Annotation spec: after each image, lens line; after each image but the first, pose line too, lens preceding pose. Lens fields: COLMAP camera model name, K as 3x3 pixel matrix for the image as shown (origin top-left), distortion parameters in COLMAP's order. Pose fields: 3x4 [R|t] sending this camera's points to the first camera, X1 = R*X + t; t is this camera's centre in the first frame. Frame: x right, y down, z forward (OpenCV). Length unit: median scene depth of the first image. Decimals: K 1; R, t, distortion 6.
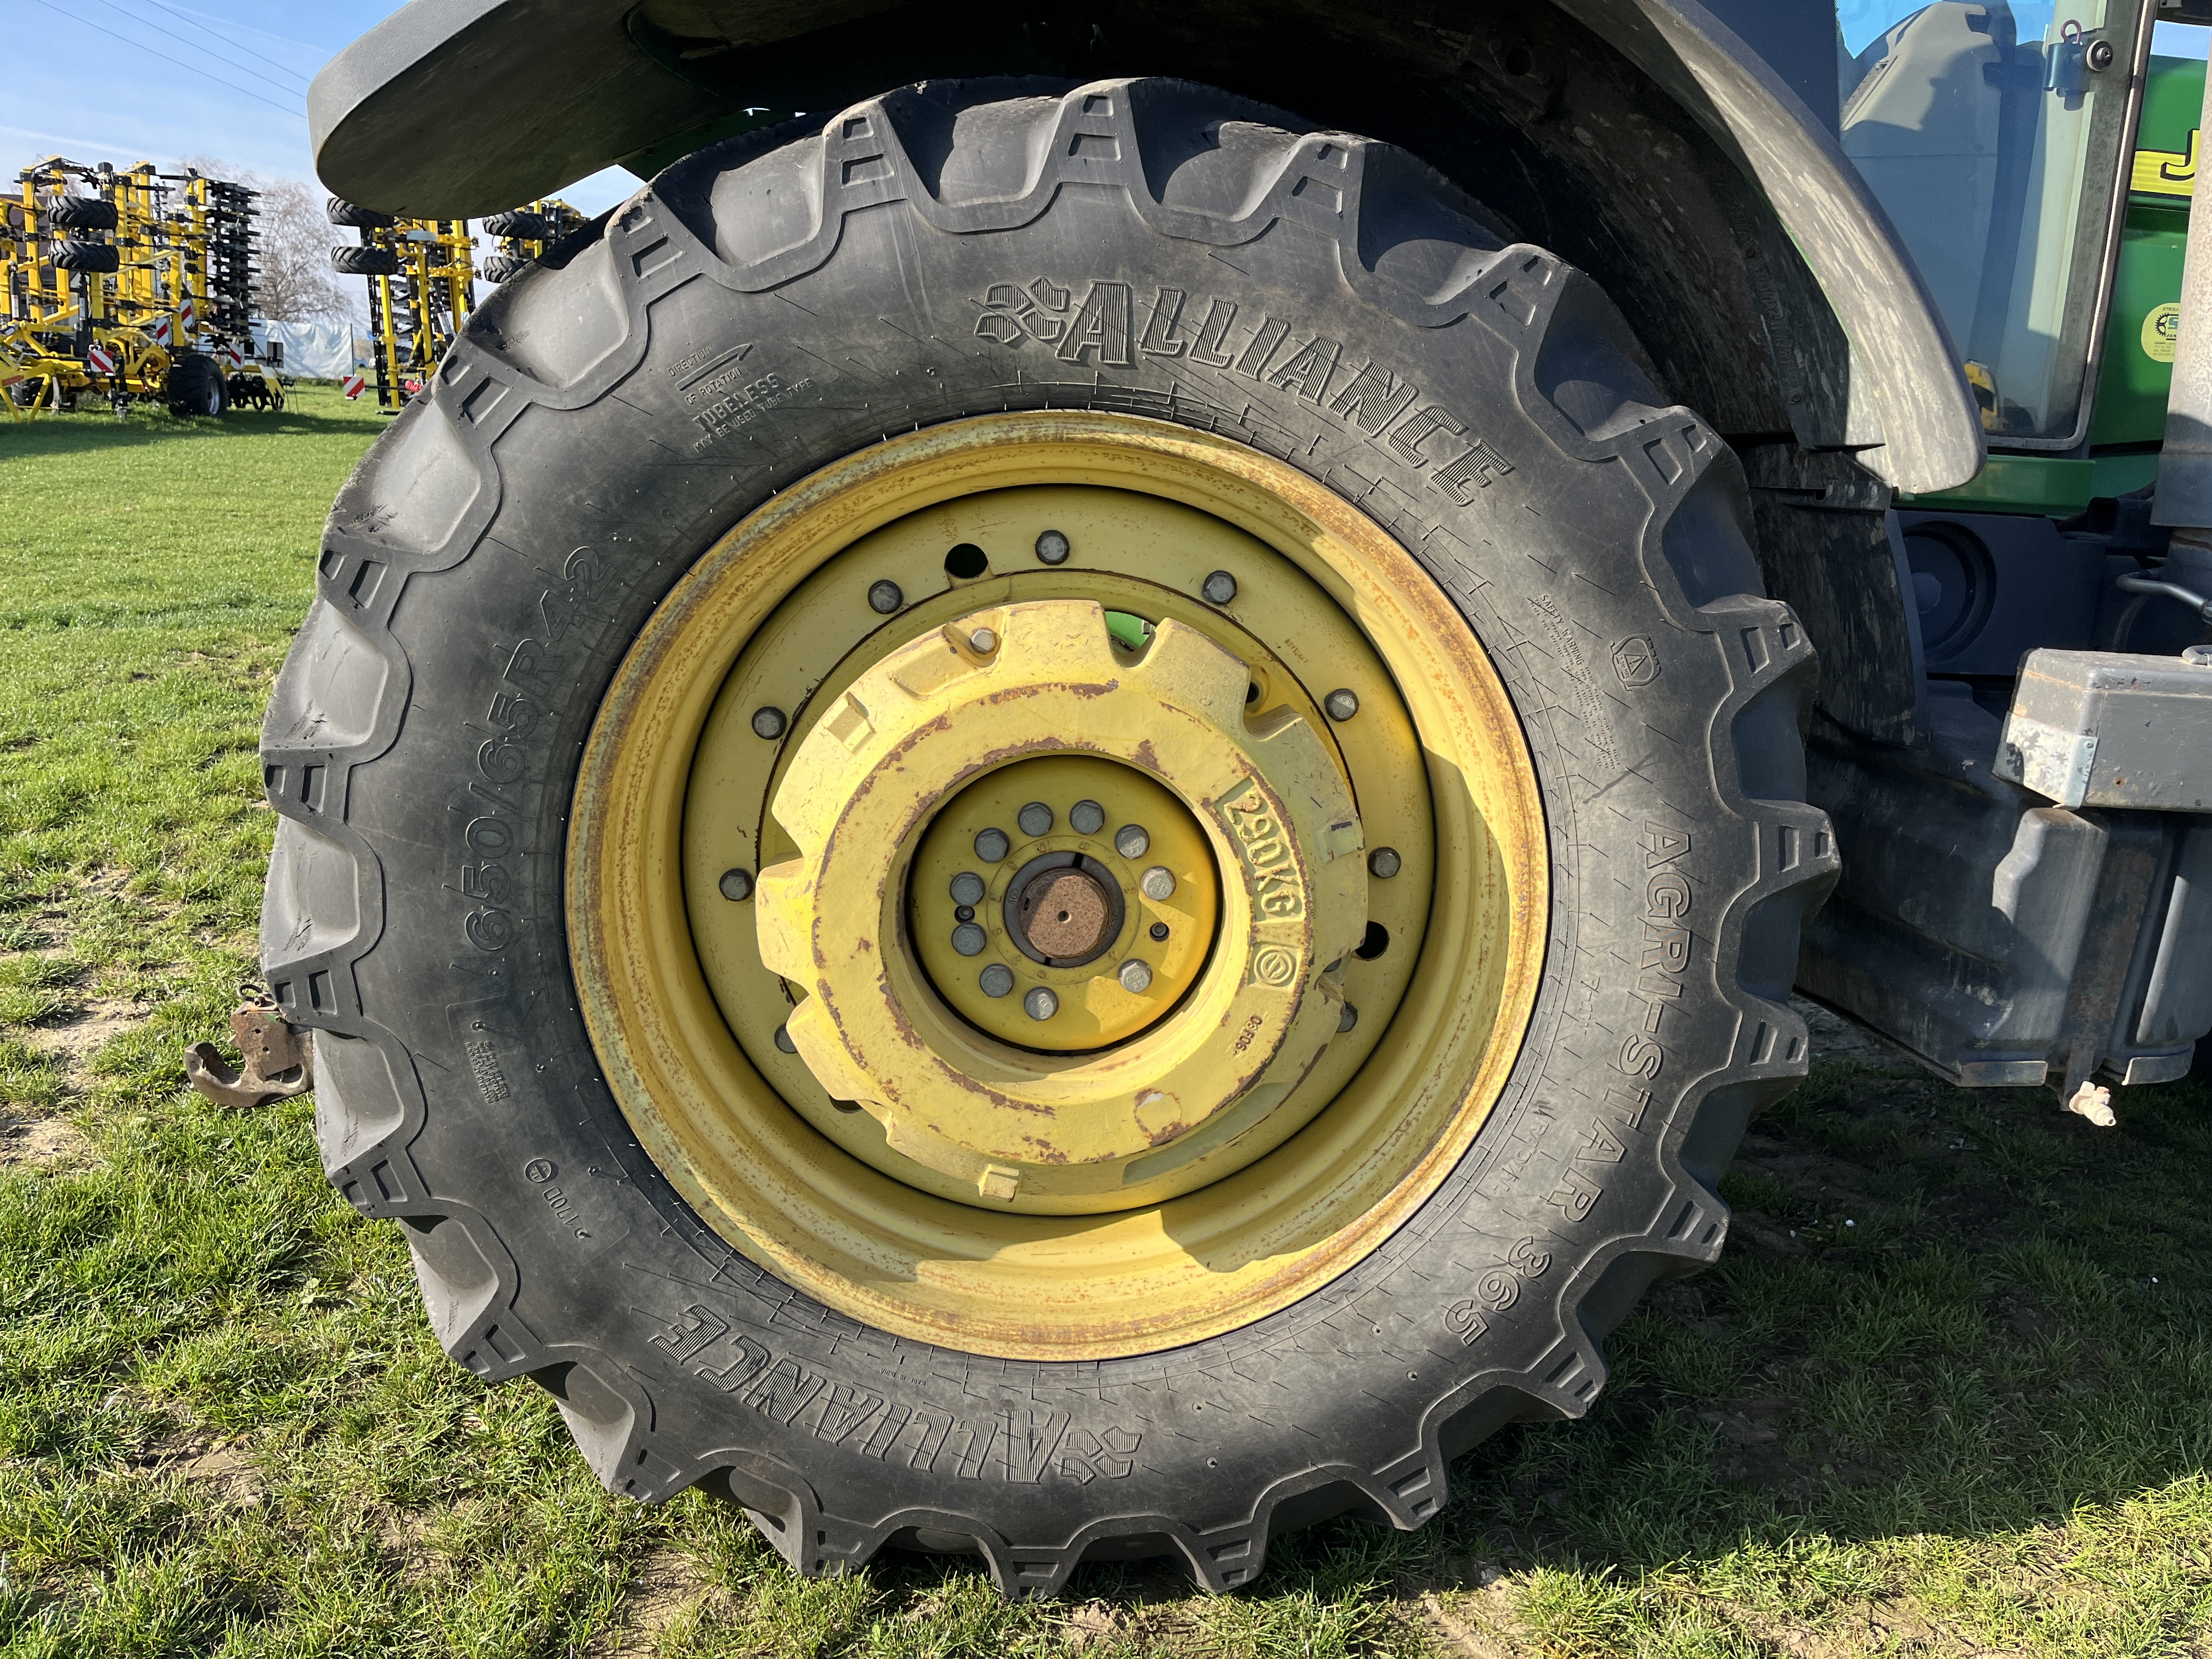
lens RADIAL K [[1693.9, 0, 1109.9], [0, 1693.9, 816.0], [0, 0, 1]] dist [0.071770, -0.096000]
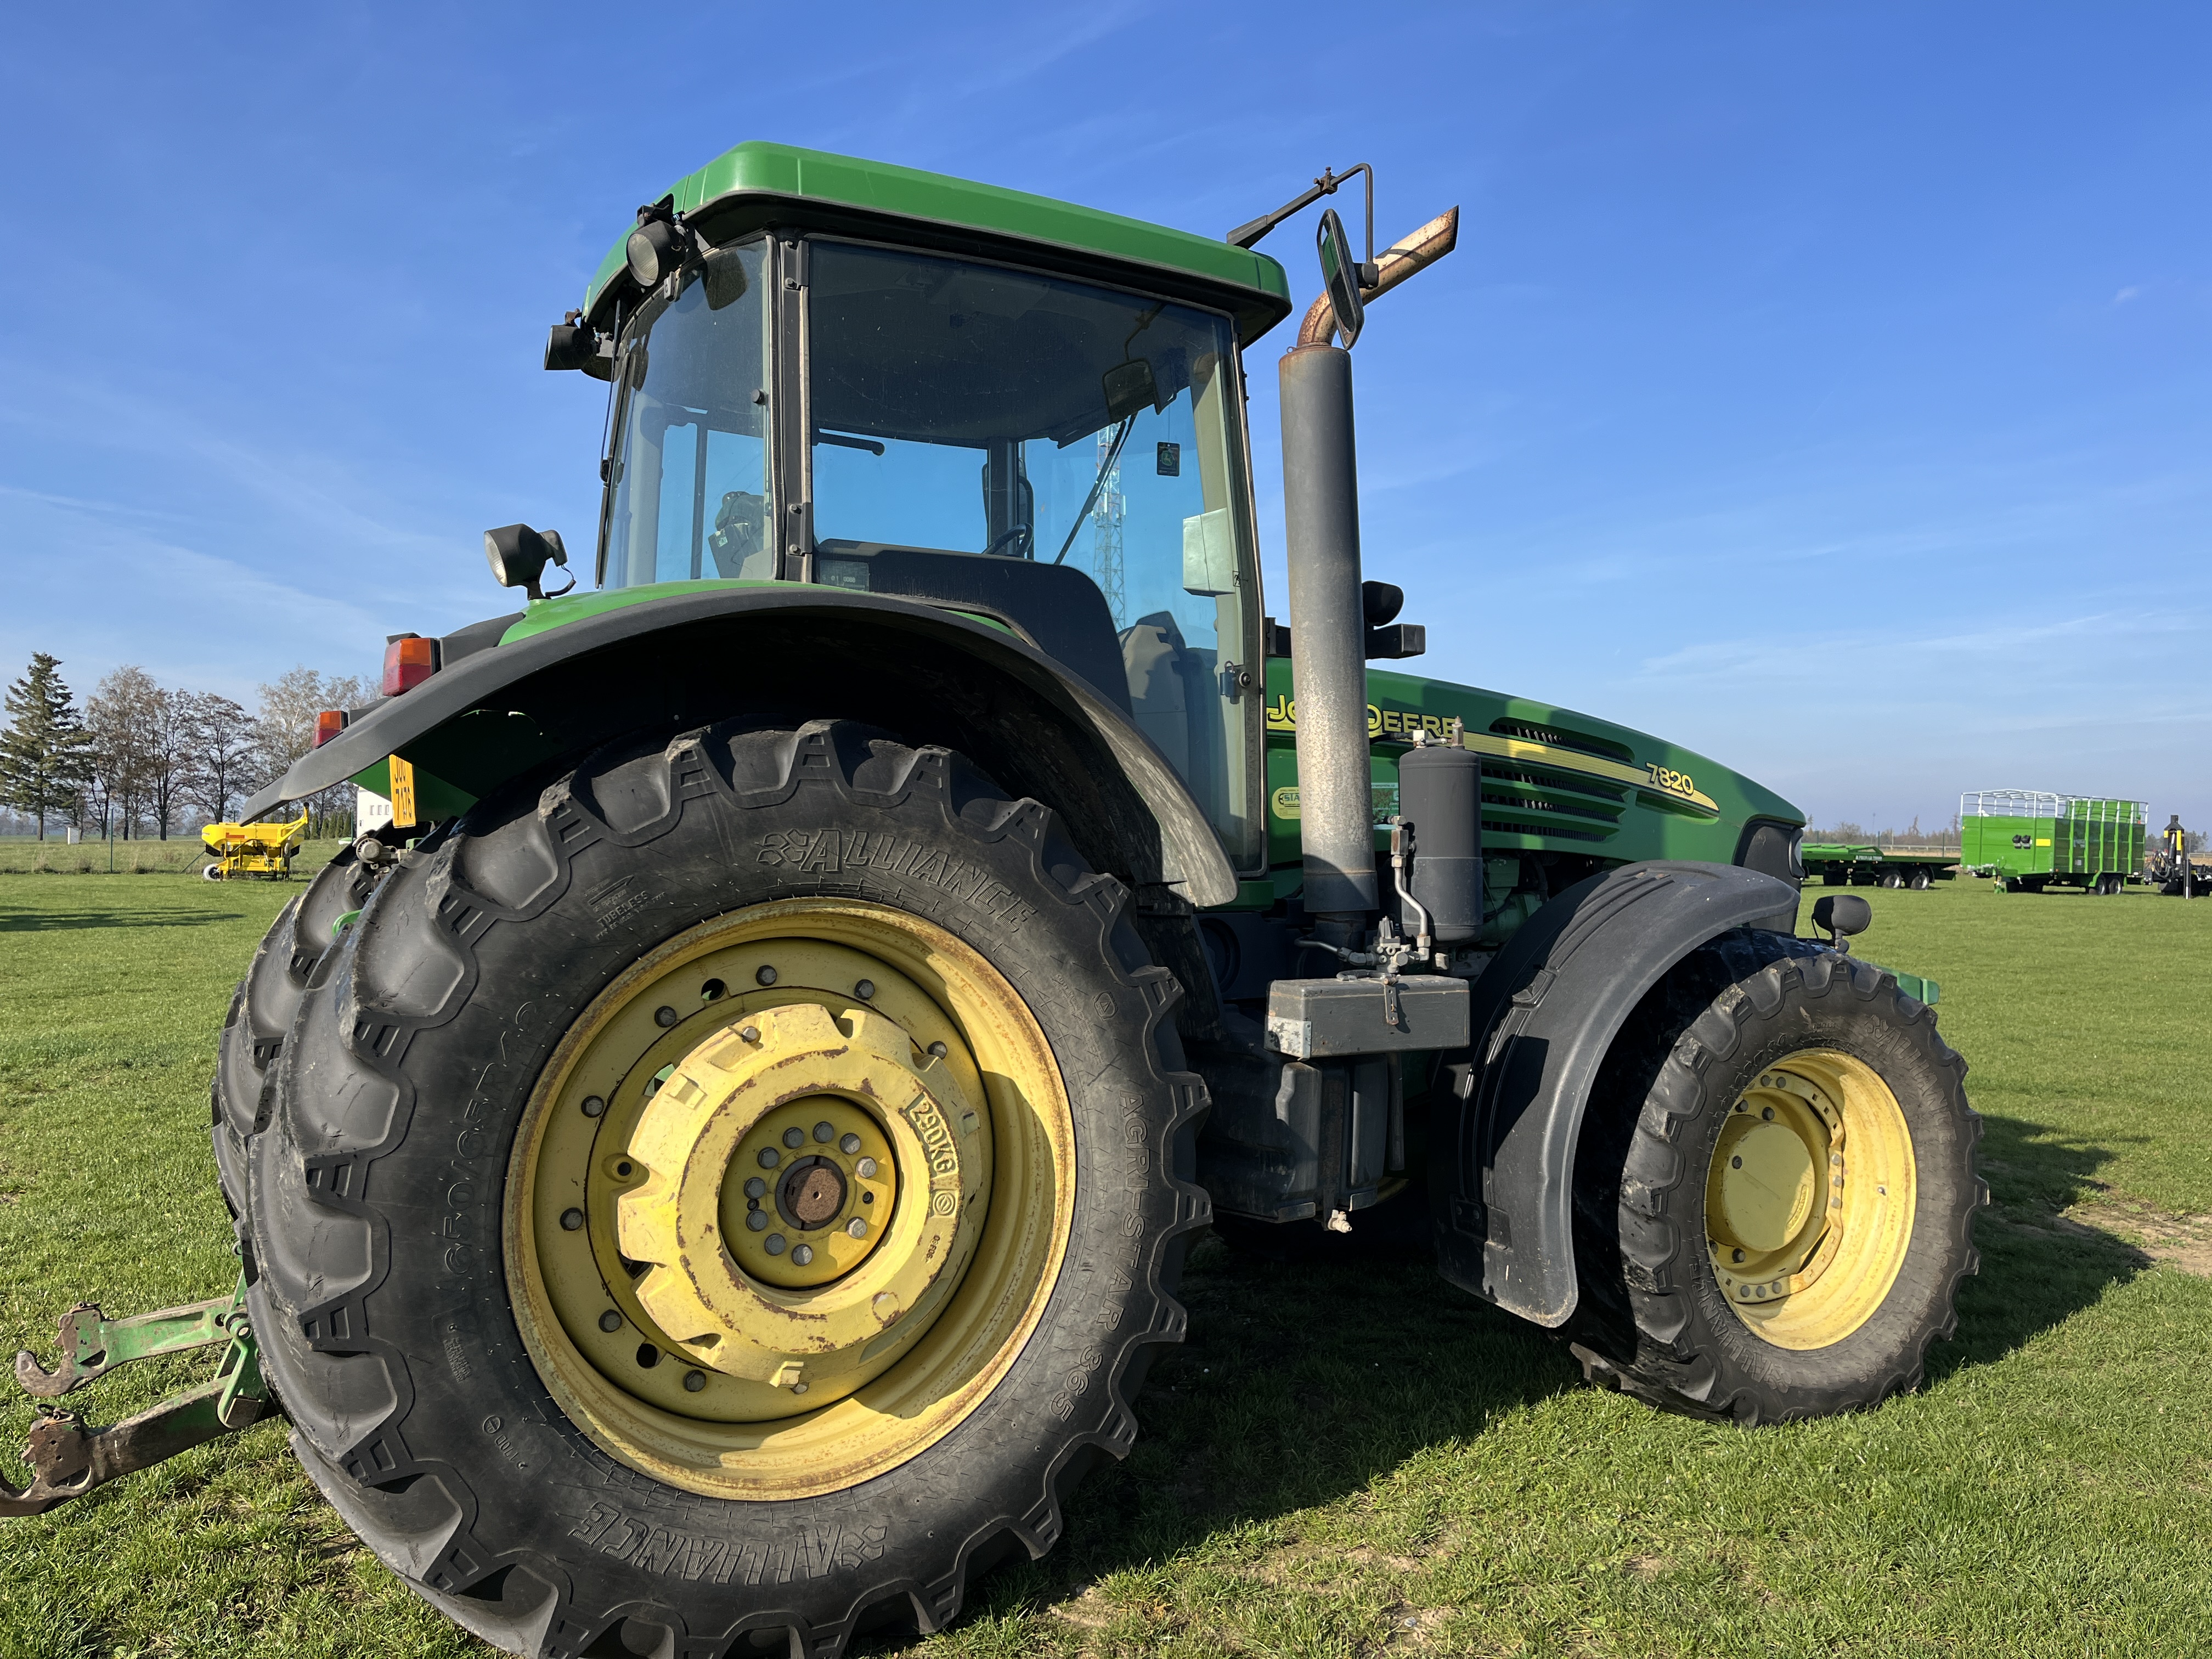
lens RADIAL K [[1693.9, 0, 1109.9], [0, 1693.9, 816.0], [0, 0, 1]] dist [0.071770, -0.096000]
pose [[0.887276, -0.050569, 0.458458, -0.512931], [0.155585, 0.968529, -0.194280, 0.068242], [-0.434205, 0.243709, 0.867221, -0.650600]]
